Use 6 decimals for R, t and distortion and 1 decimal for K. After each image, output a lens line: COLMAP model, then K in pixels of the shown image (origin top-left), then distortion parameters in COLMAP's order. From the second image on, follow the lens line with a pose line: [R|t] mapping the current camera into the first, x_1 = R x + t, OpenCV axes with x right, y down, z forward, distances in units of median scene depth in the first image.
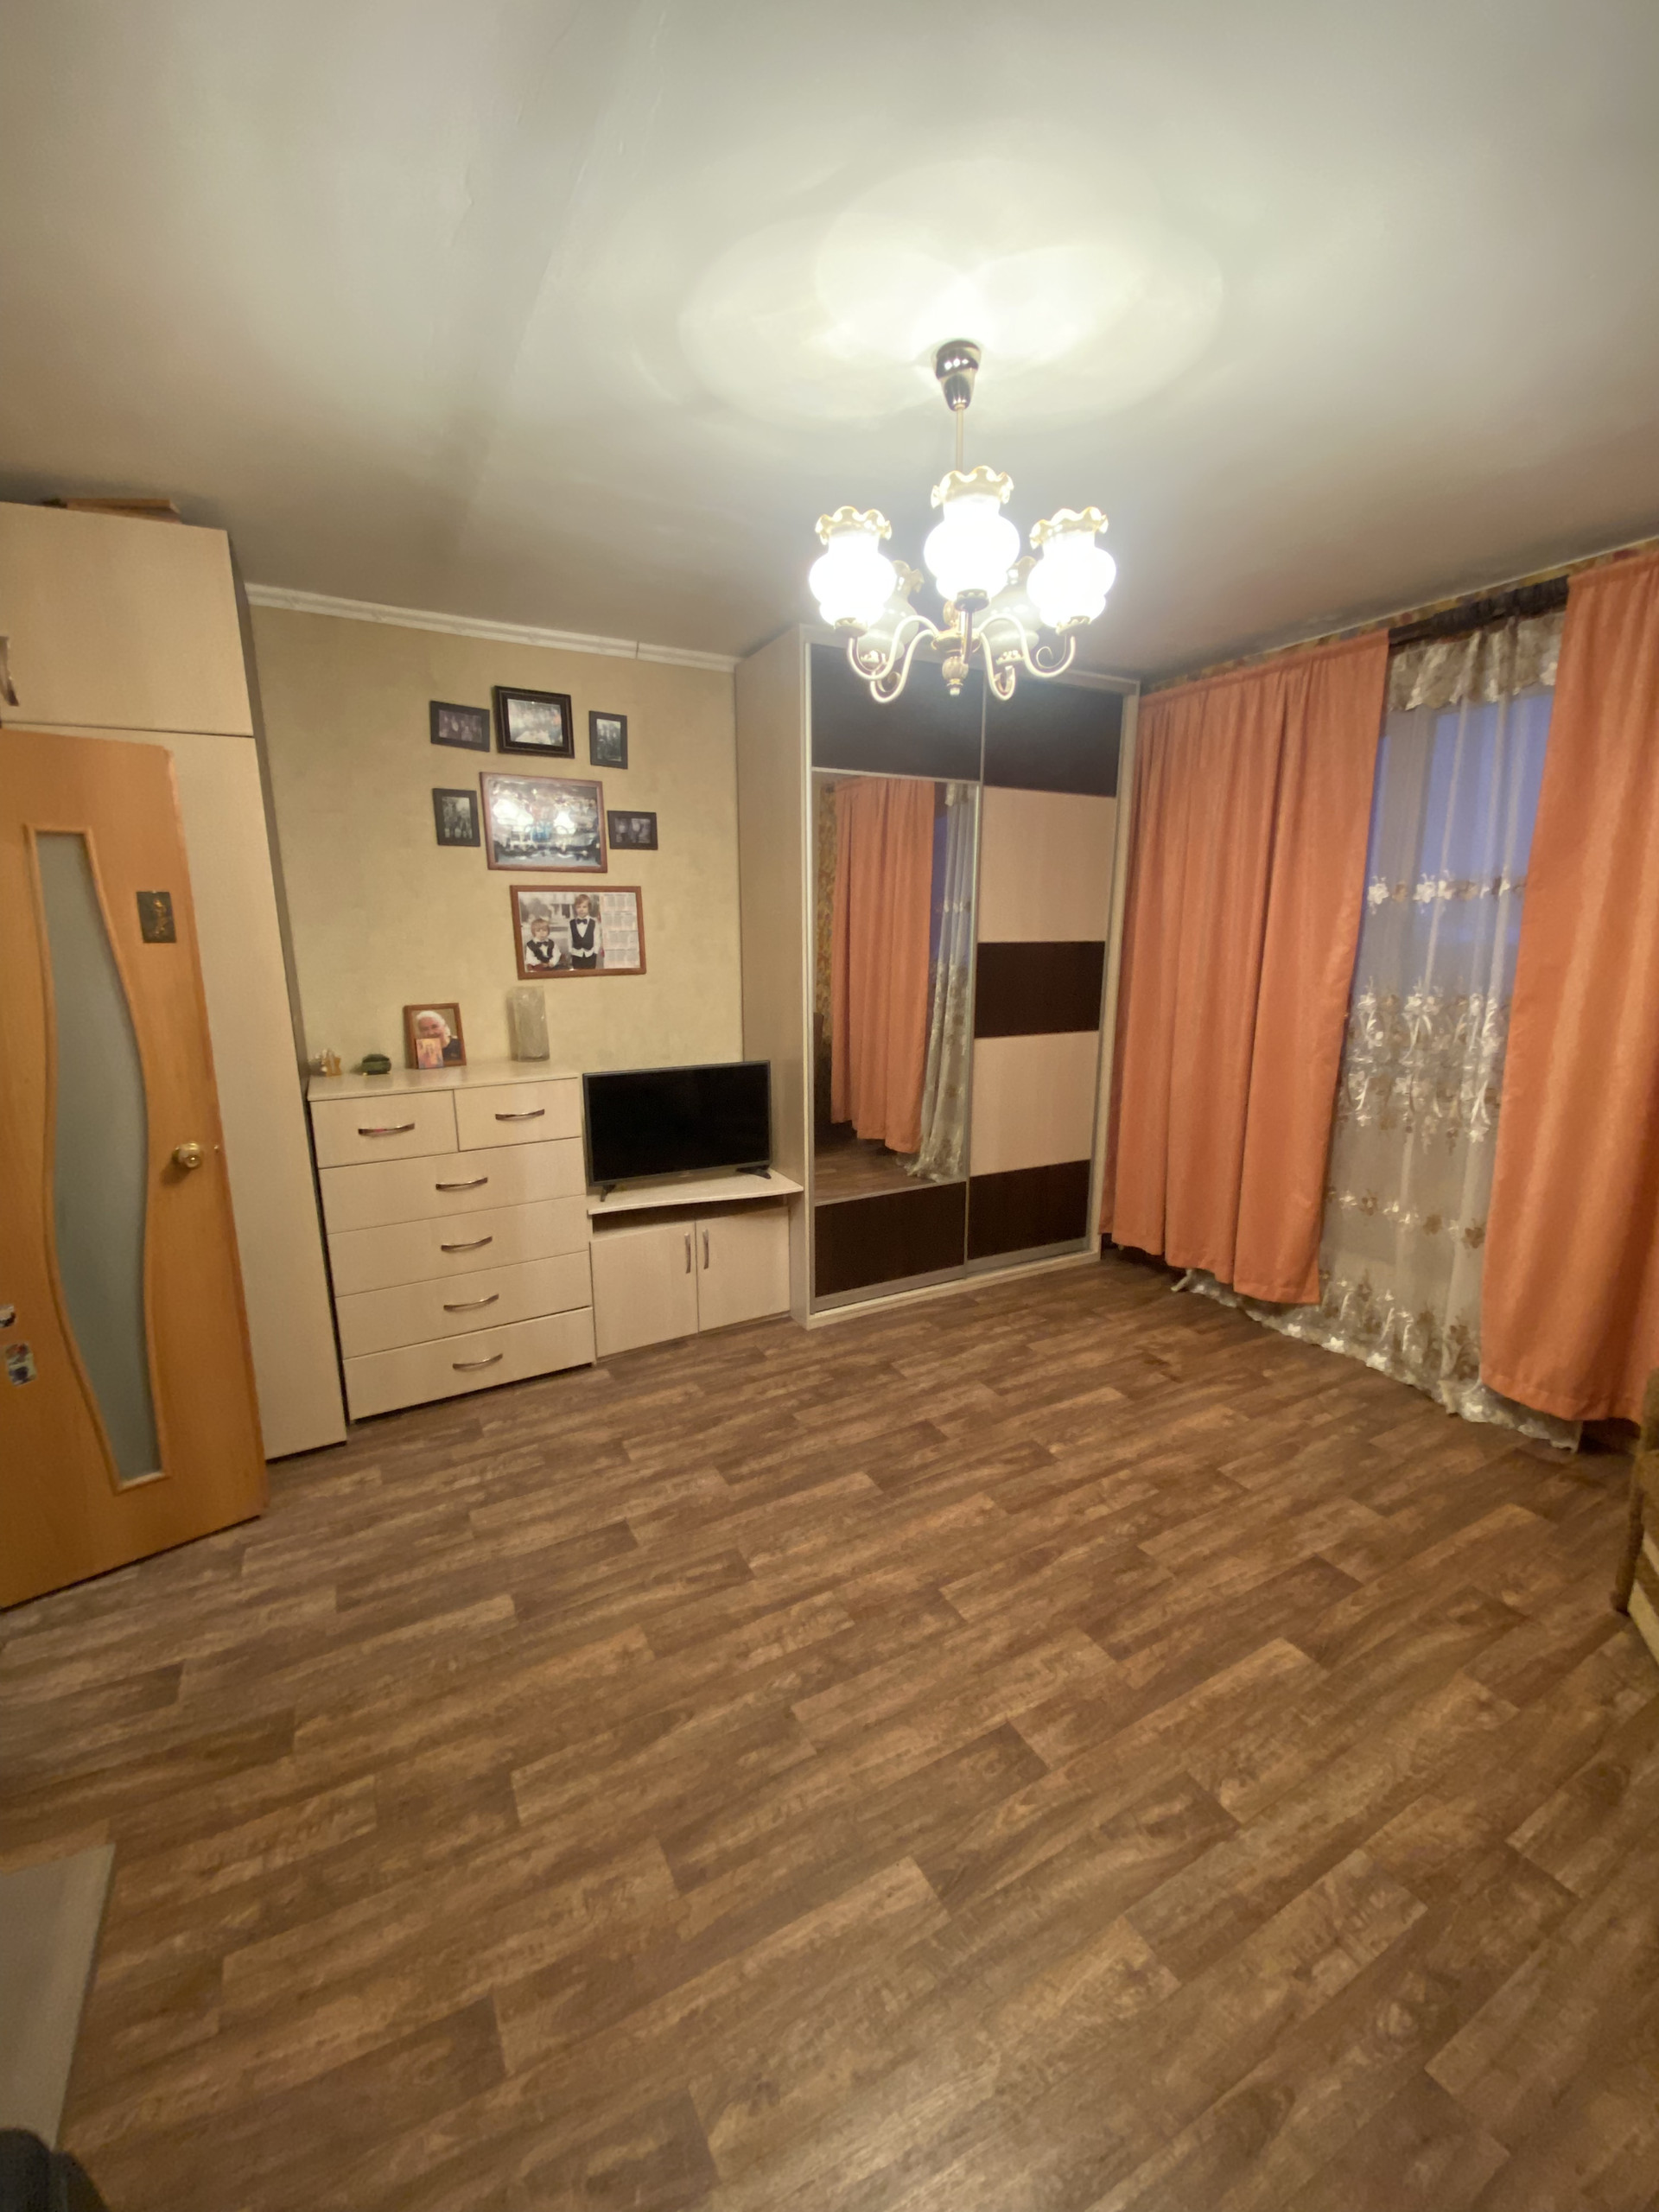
lens RADIAL K [[896.1, 0, 825.5], [0, 896.1, 1105.1], [0, 0, 1]] dist [0.039235, -0.027732]
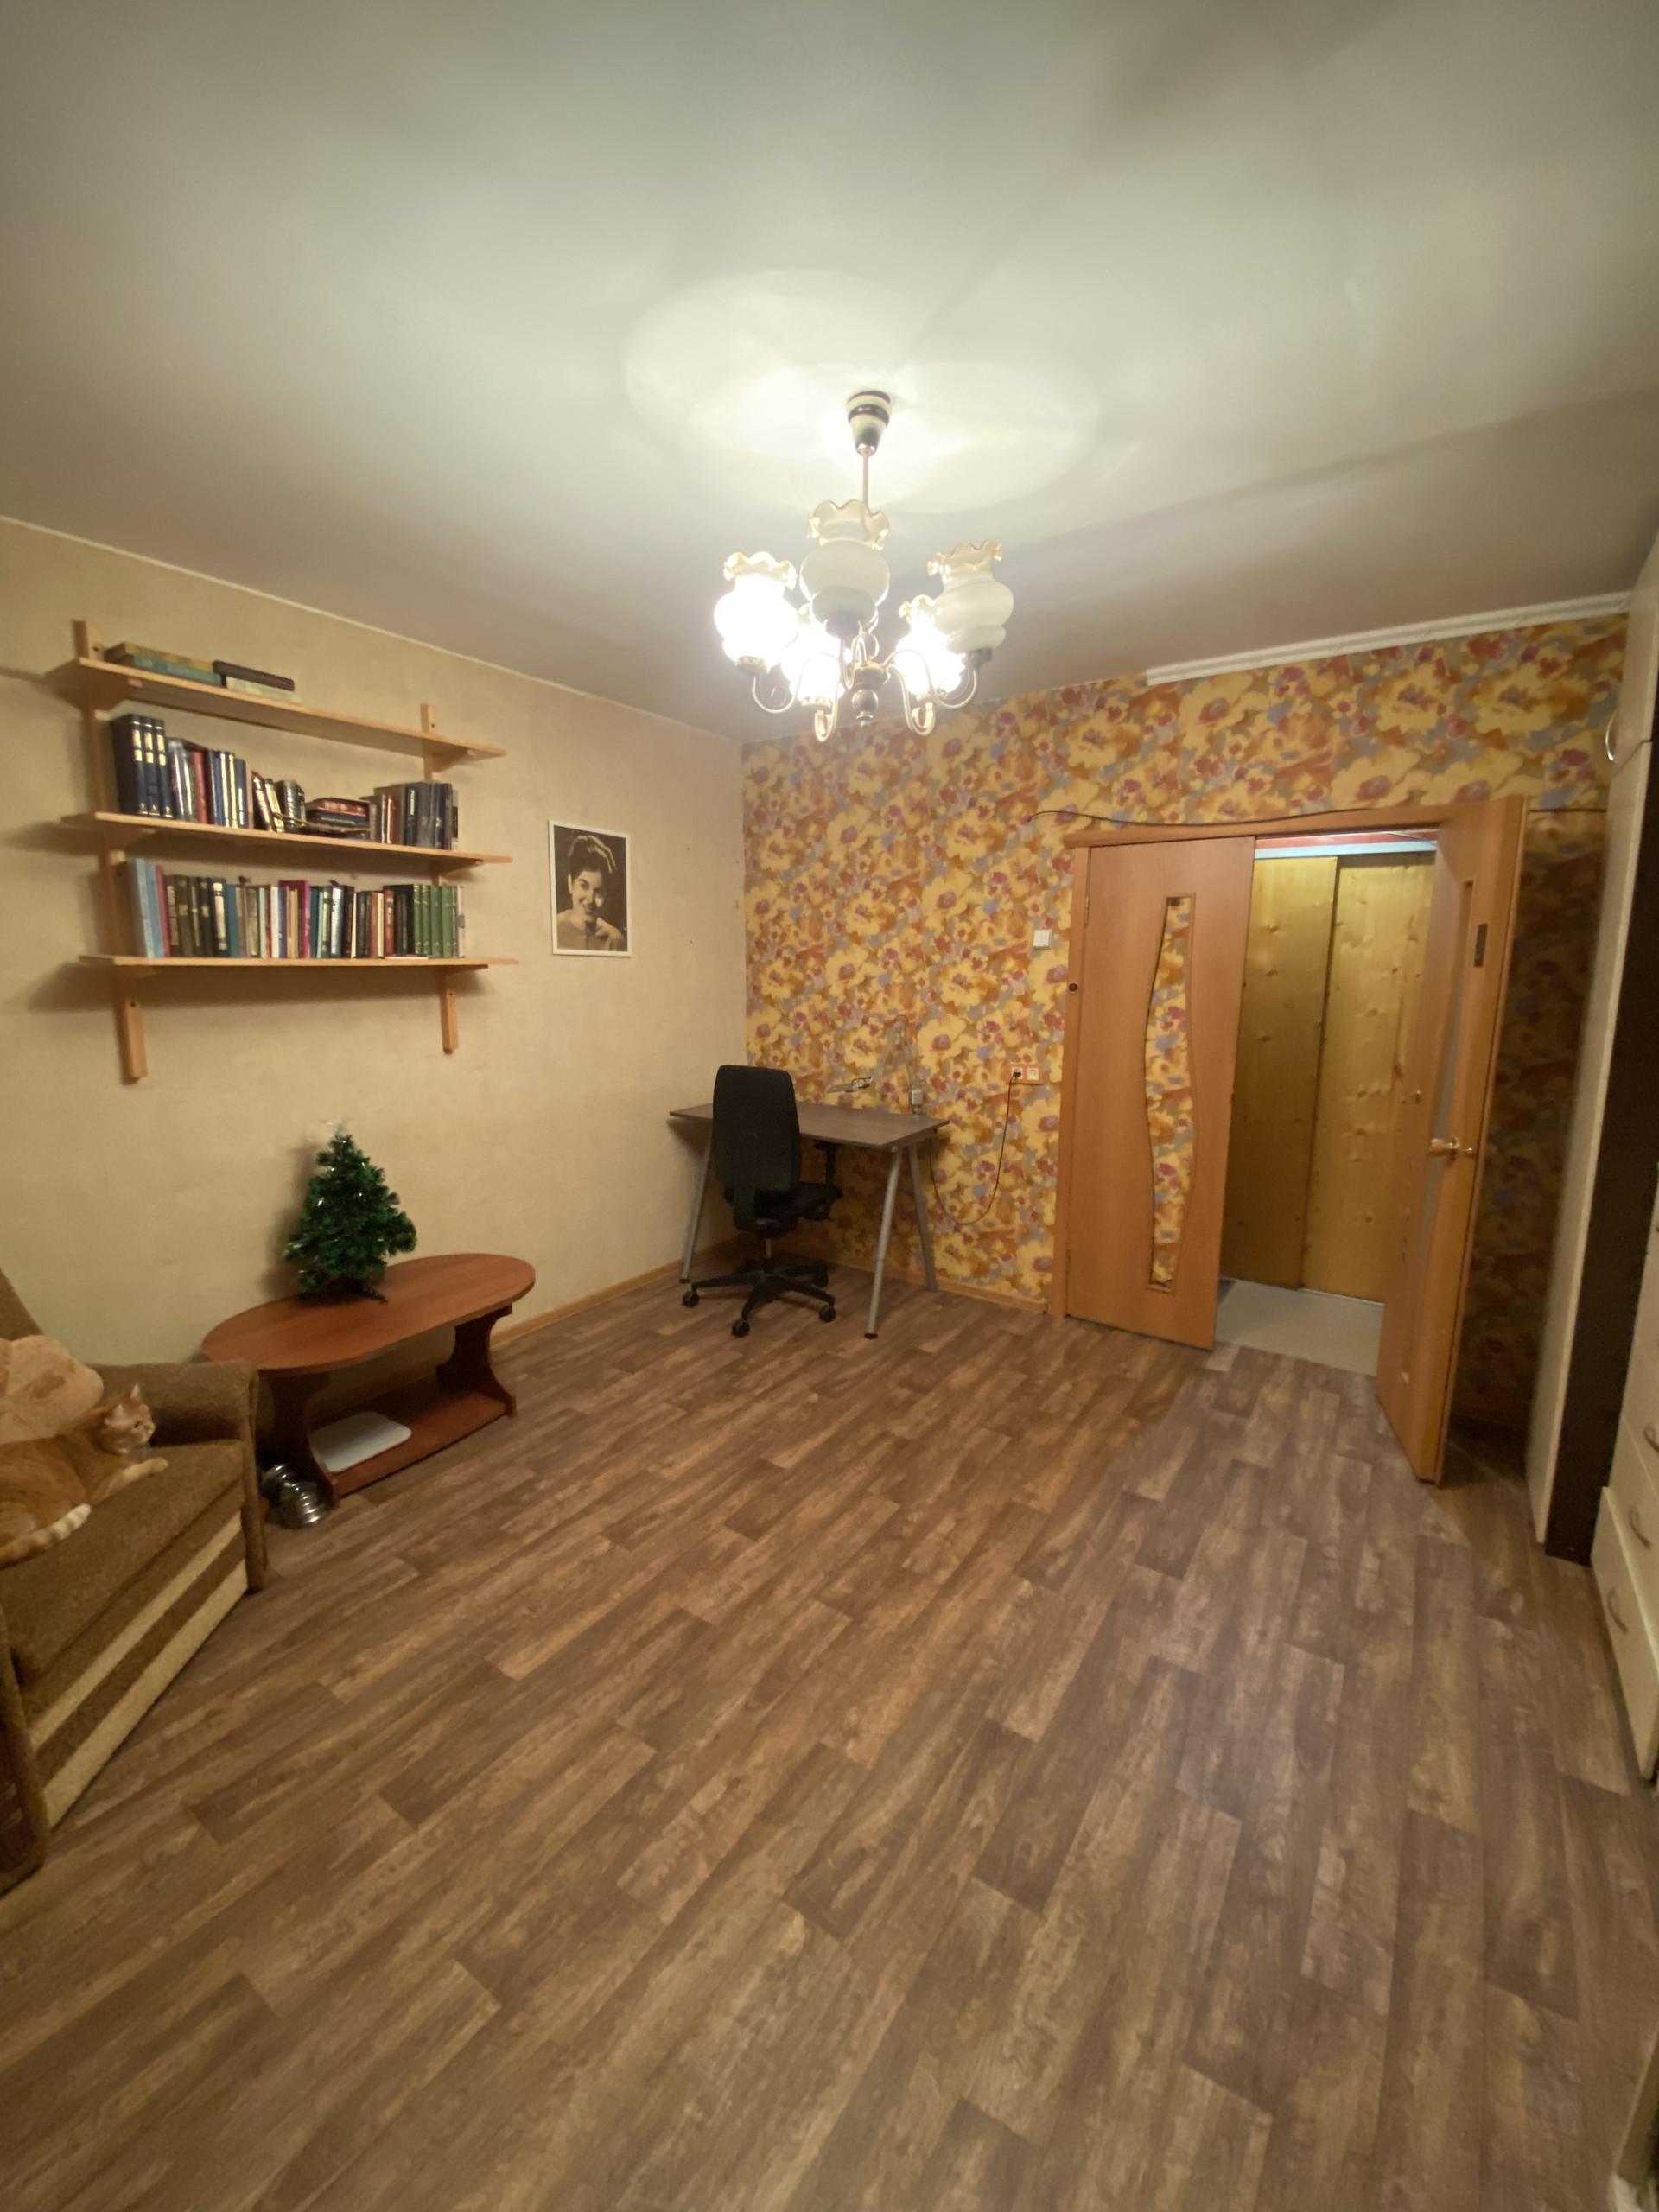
lens RADIAL K [[896.1, 0, 825.5], [0, 896.1, 1105.1], [0, 0, 1]] dist [0.039235, -0.027732]
pose [[-0.886195, 0.080702, -0.456230, 0.515886], [-0.088551, 0.937058, 0.337759, -0.301398], [0.454772, 0.339720, -0.823269, 1.489894]]
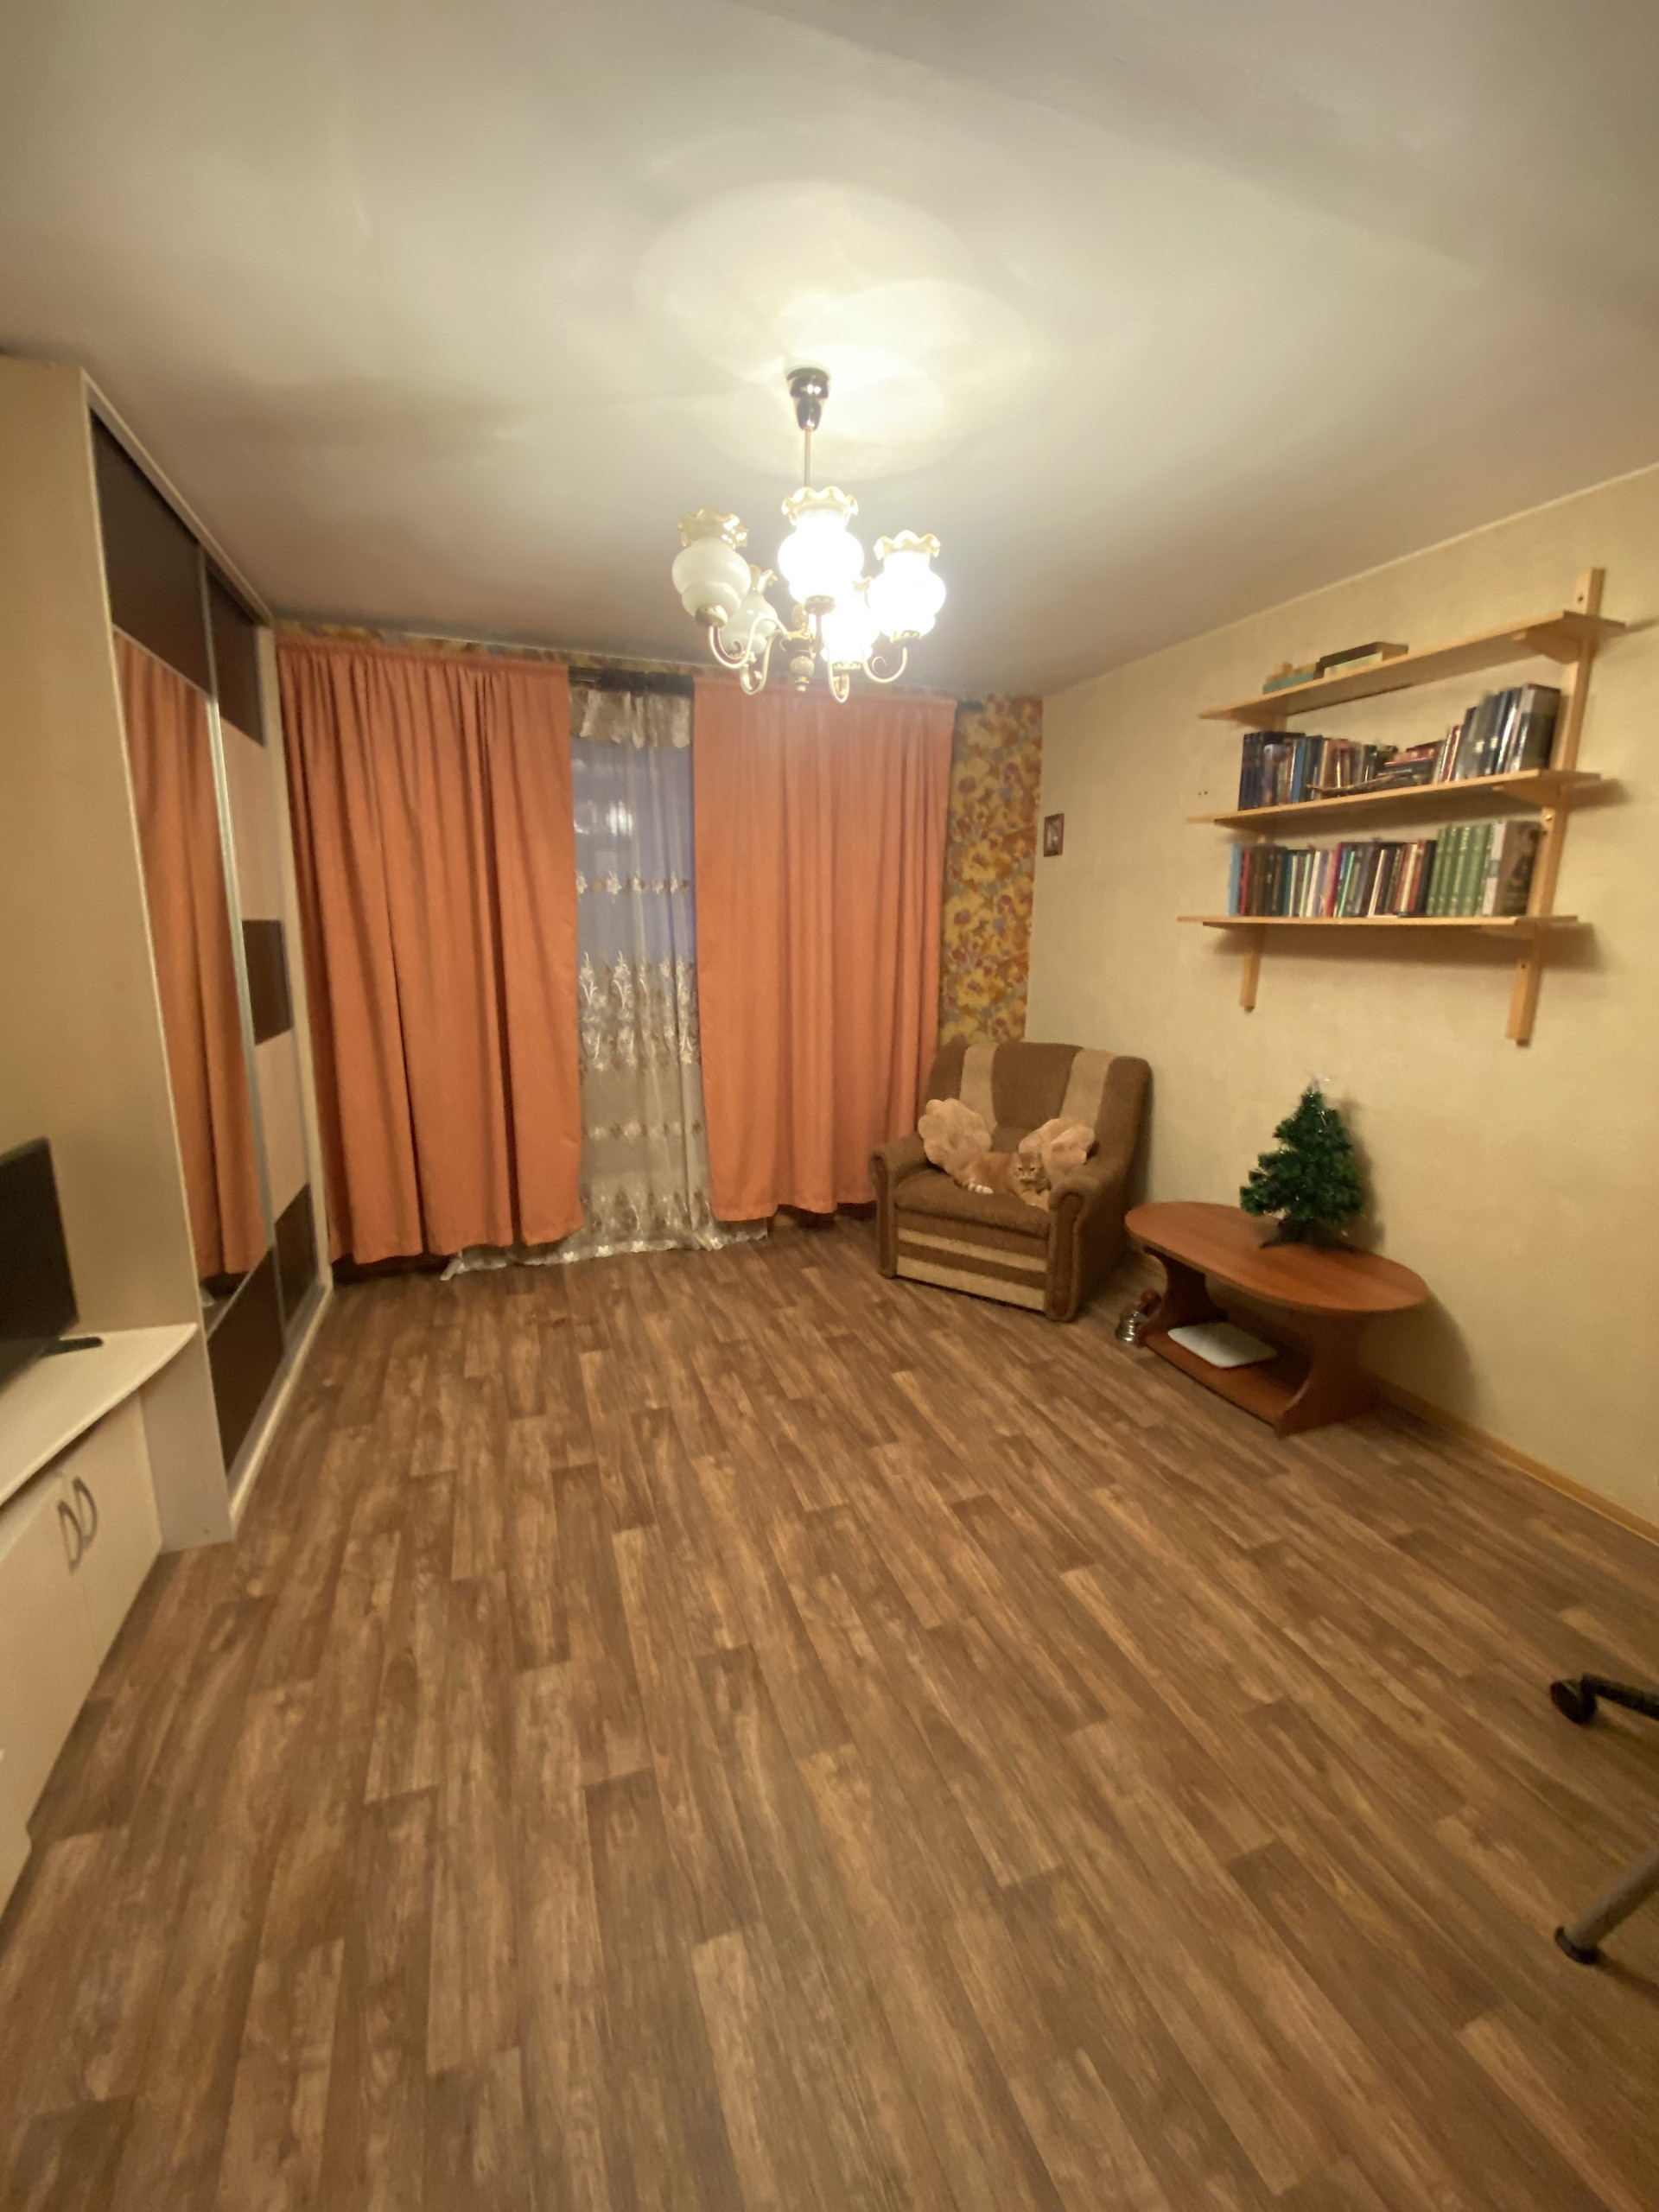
lens RADIAL K [[896.1, 0, 825.5], [0, 896.1, 1105.1], [0, 0, 1]] dist [0.039235, -0.027732]
pose [[0.148114, -0.196651, 0.969222, -0.770221], [0.183767, 0.968436, 0.168409, -0.112714], [-0.971747, 0.153167, 0.179577, 0.652043]]
